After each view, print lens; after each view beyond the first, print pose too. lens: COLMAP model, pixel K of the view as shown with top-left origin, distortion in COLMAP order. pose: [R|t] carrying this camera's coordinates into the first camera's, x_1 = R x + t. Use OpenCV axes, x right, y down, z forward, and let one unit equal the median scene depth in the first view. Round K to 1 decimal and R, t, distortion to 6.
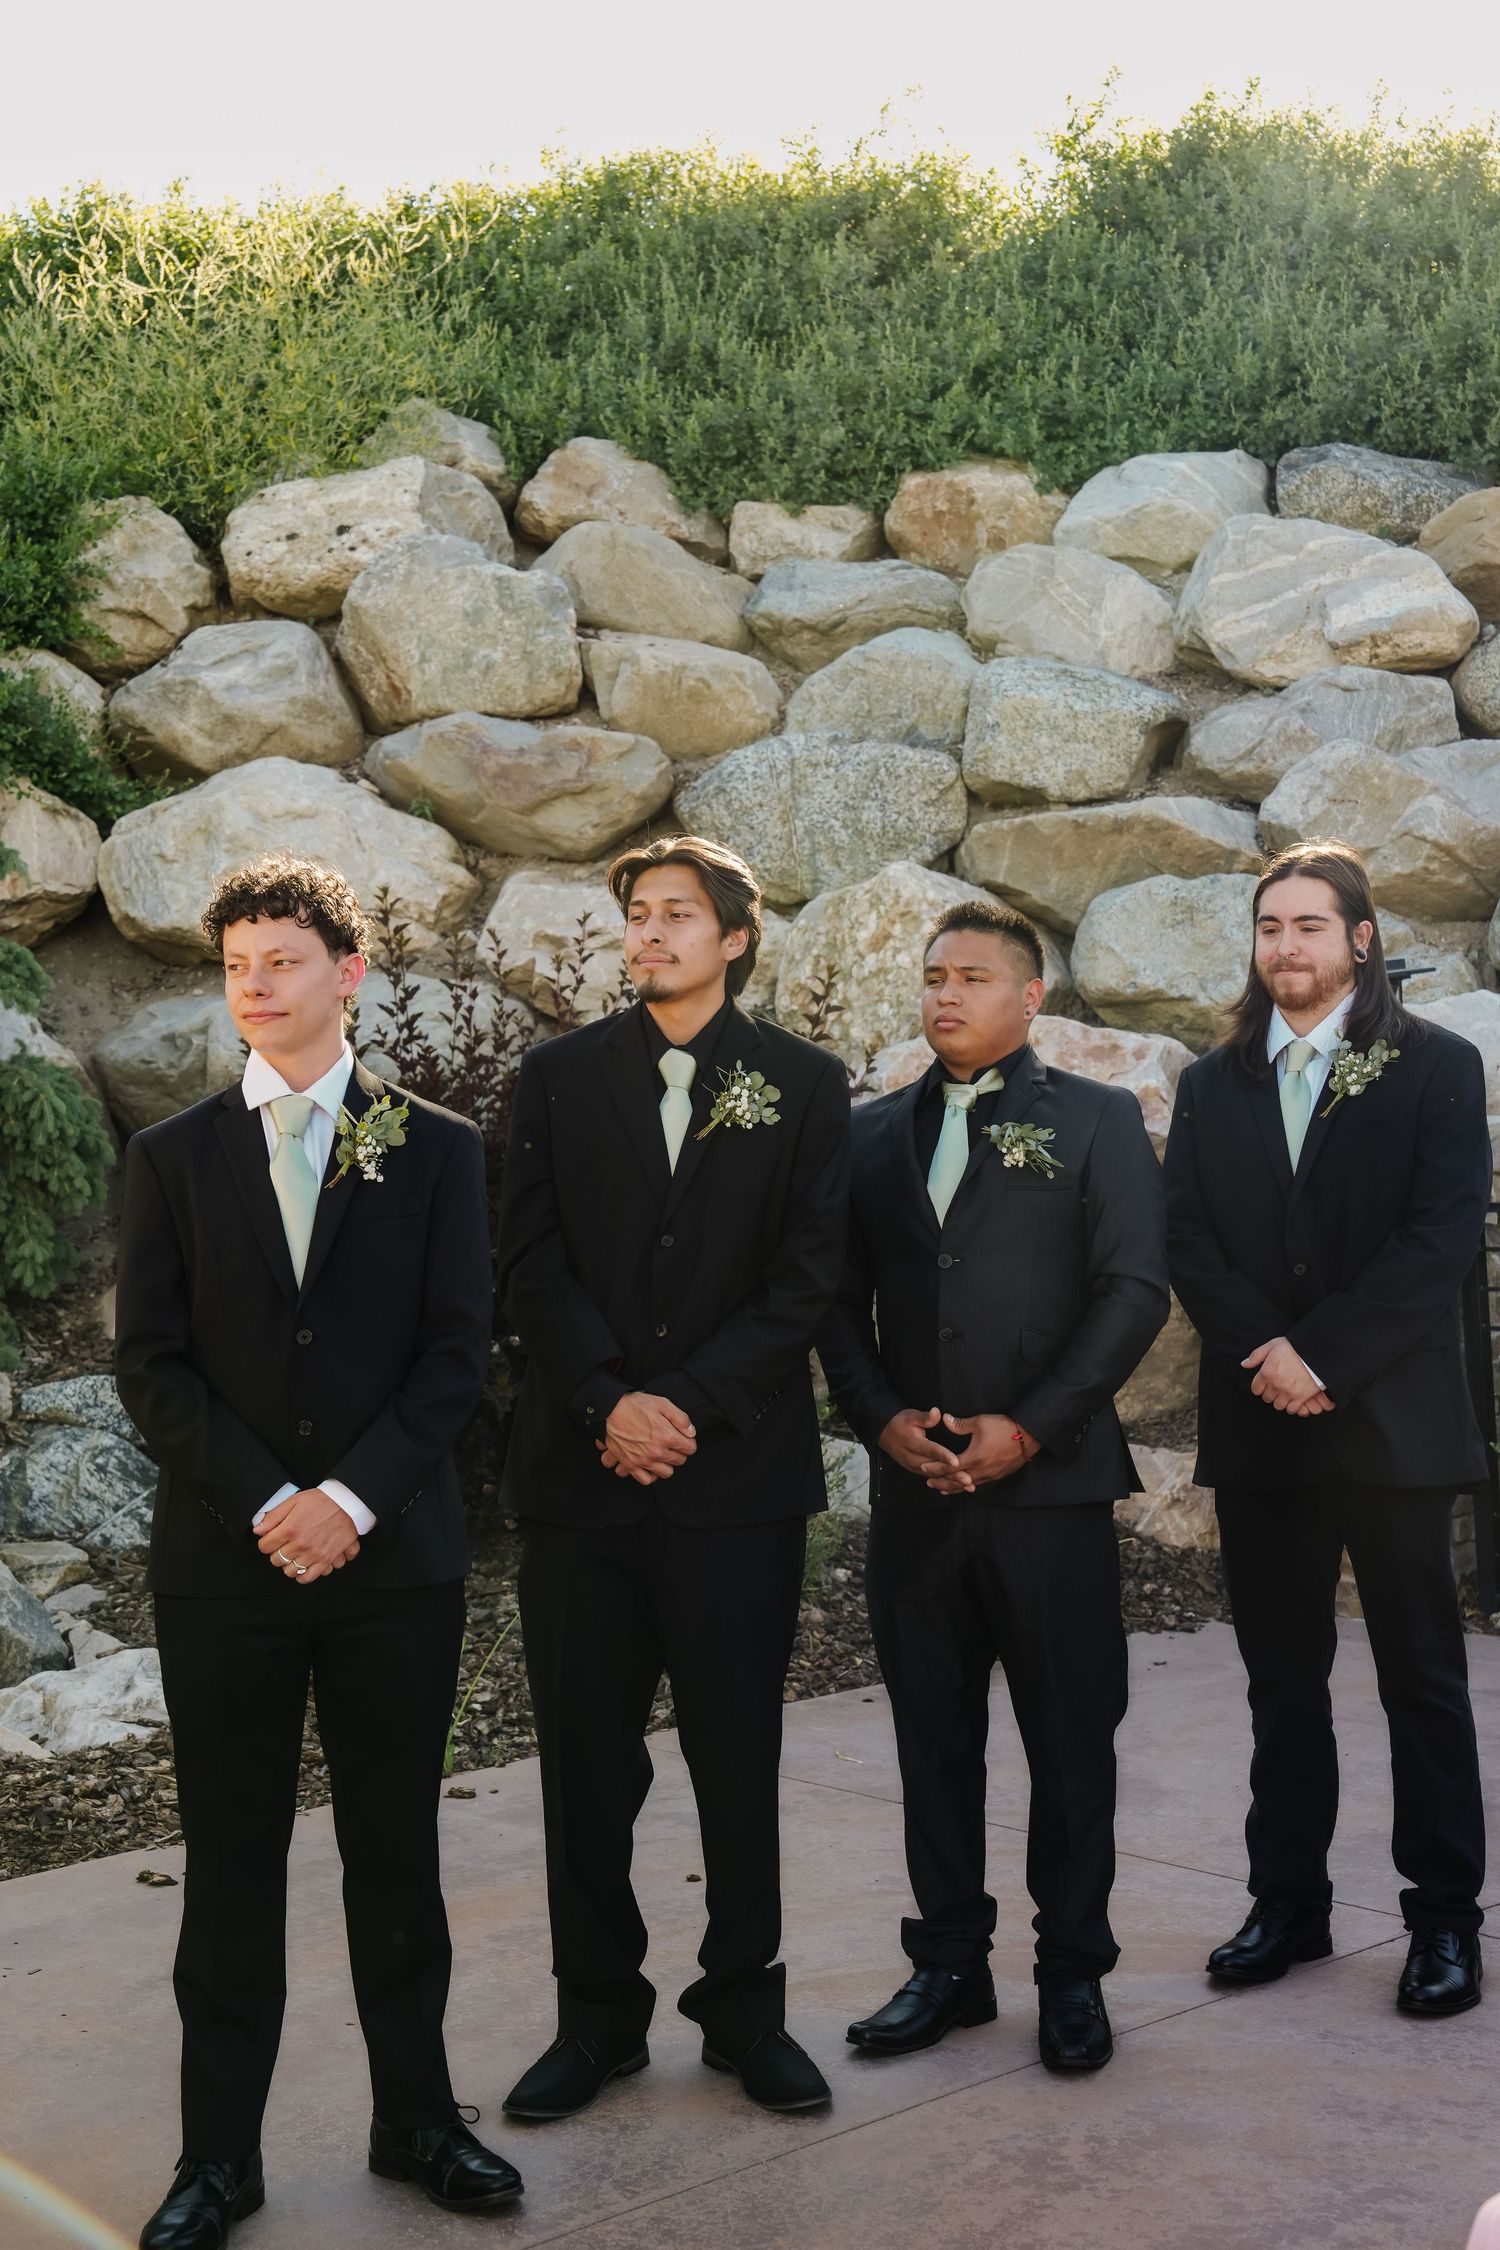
lens RADIAL K [[3165.4, 0, 750.0], [0, 3165.4, 1125.0], [0, 0, 1]] dist [0.168959, -0.001346]
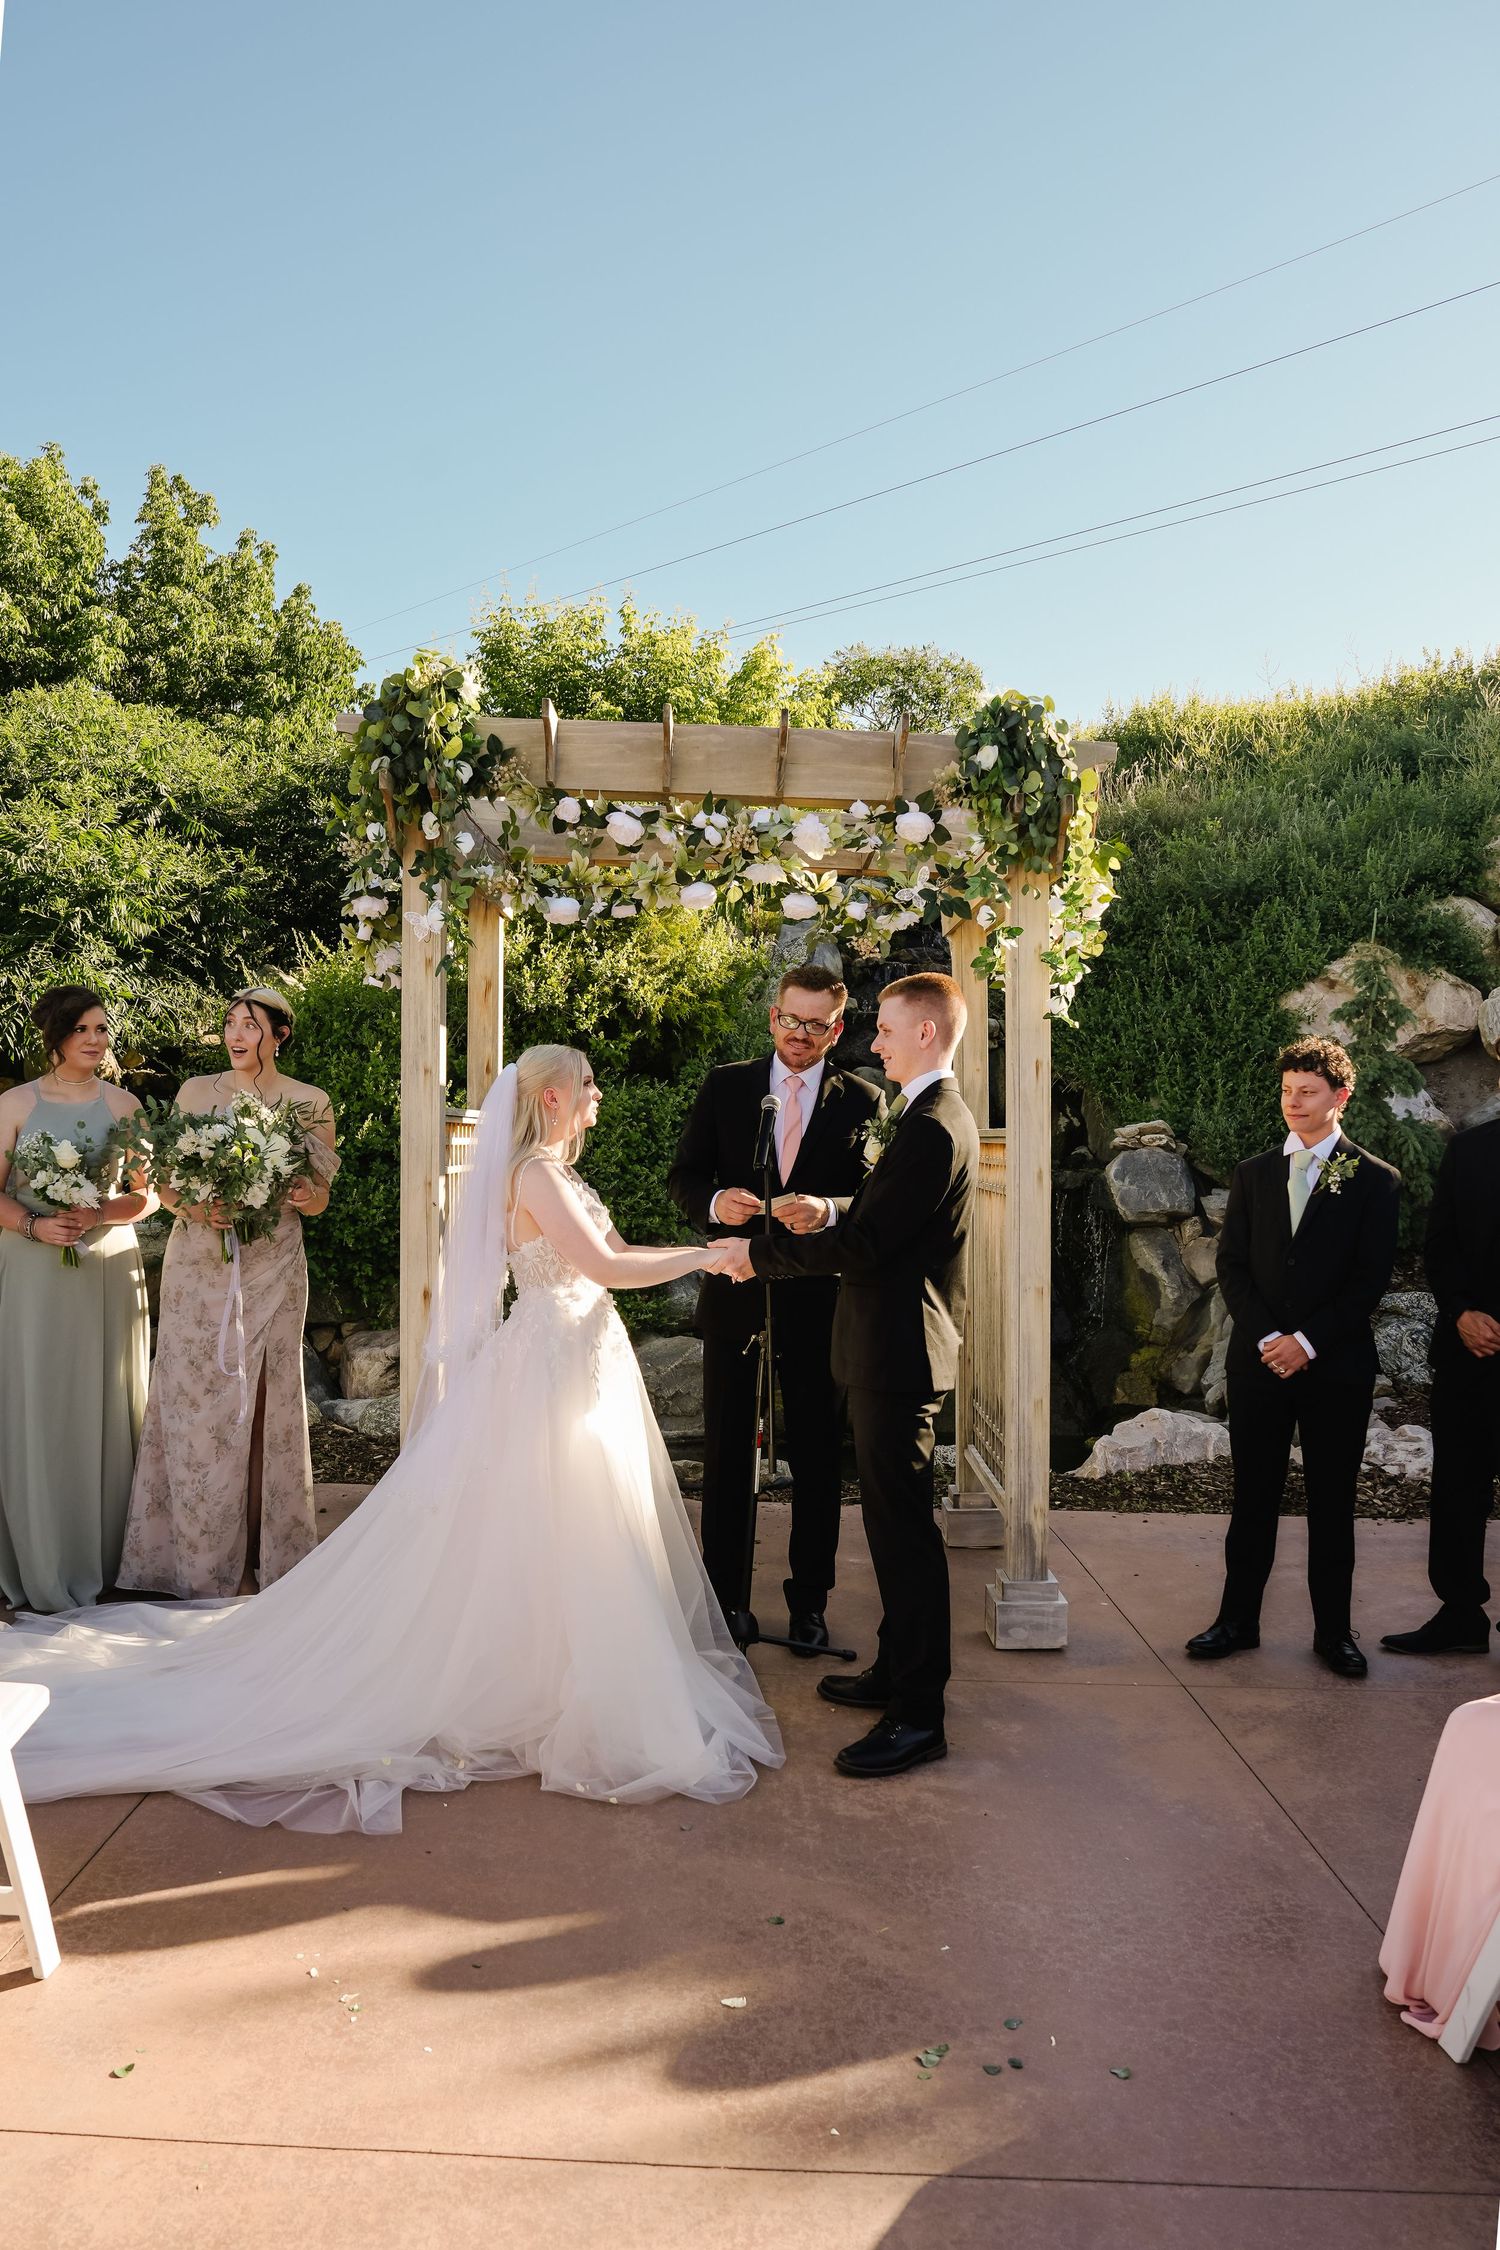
lens RADIAL K [[1763.3, 0, 750.6], [0, 1763.3, 1192.4], [0, 0, 1]] dist [-0.001039, 0.000031]
pose [[0.790629, 0.076412, -0.607509, 0.082582], [-0.059289, 0.997074, 0.048251, -0.004745], [0.609418, -0.002130, 0.792846, -0.045446]]
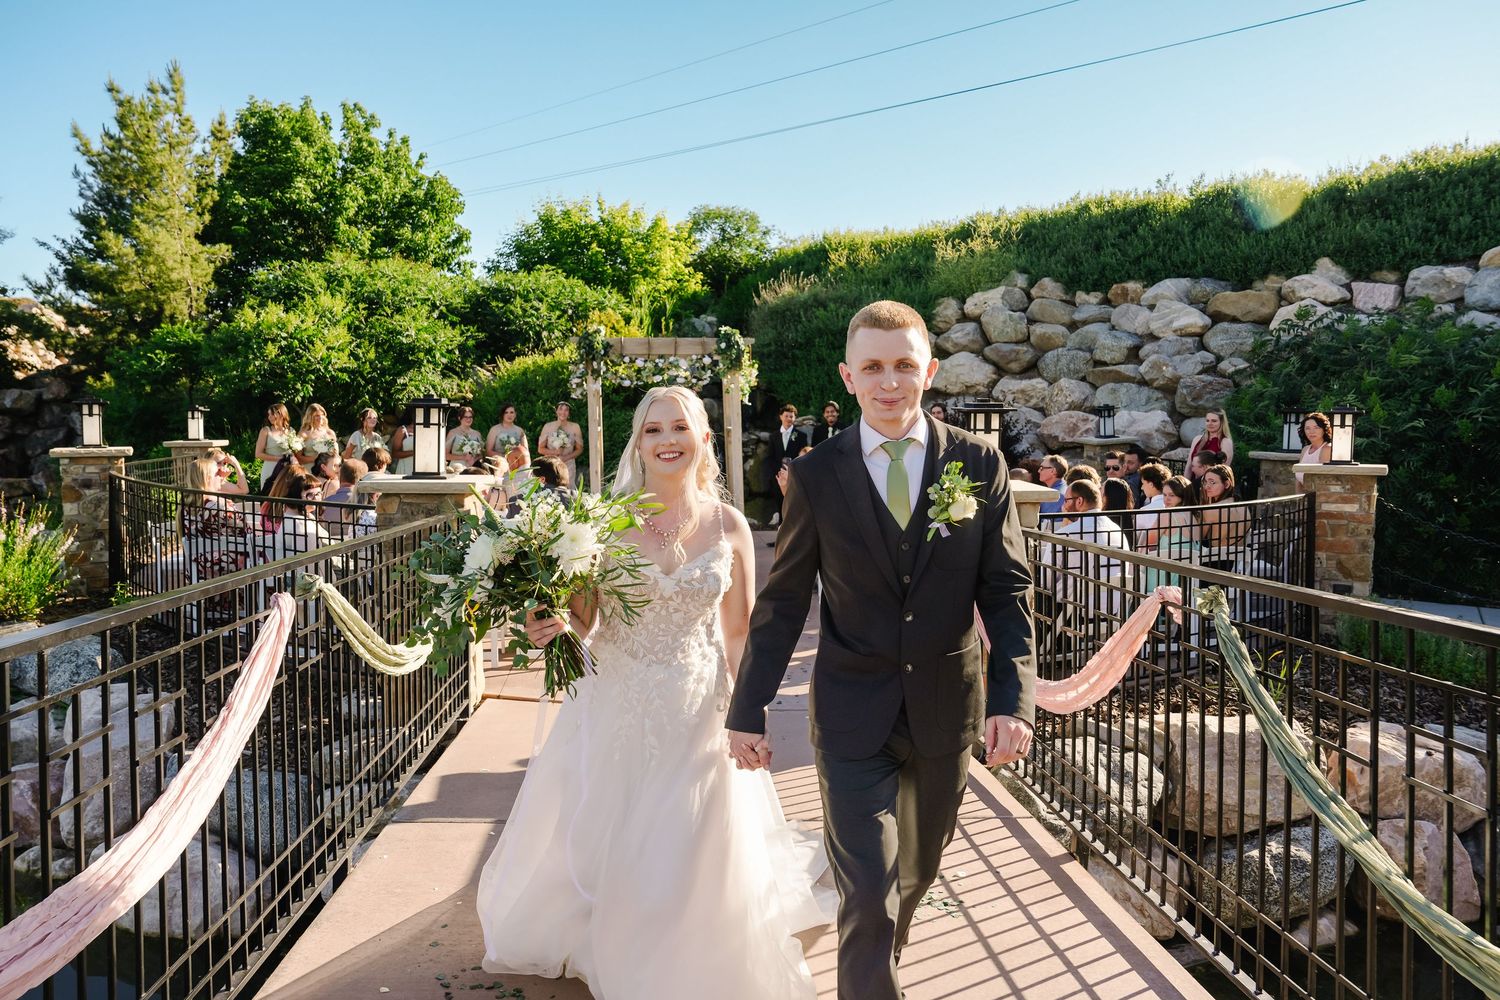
lens RADIAL K [[1175.5, 0, 750.0], [0, 1175.5, 500.0], [0, 0, 1]] dist [-0.001039, 0.000031]
pose [[0.840060, 0.070269, -0.537924, 0.656602], [-0.025314, 0.995573, 0.090520, -0.049537], [0.541903, -0.062425, 0.838119, -0.834486]]
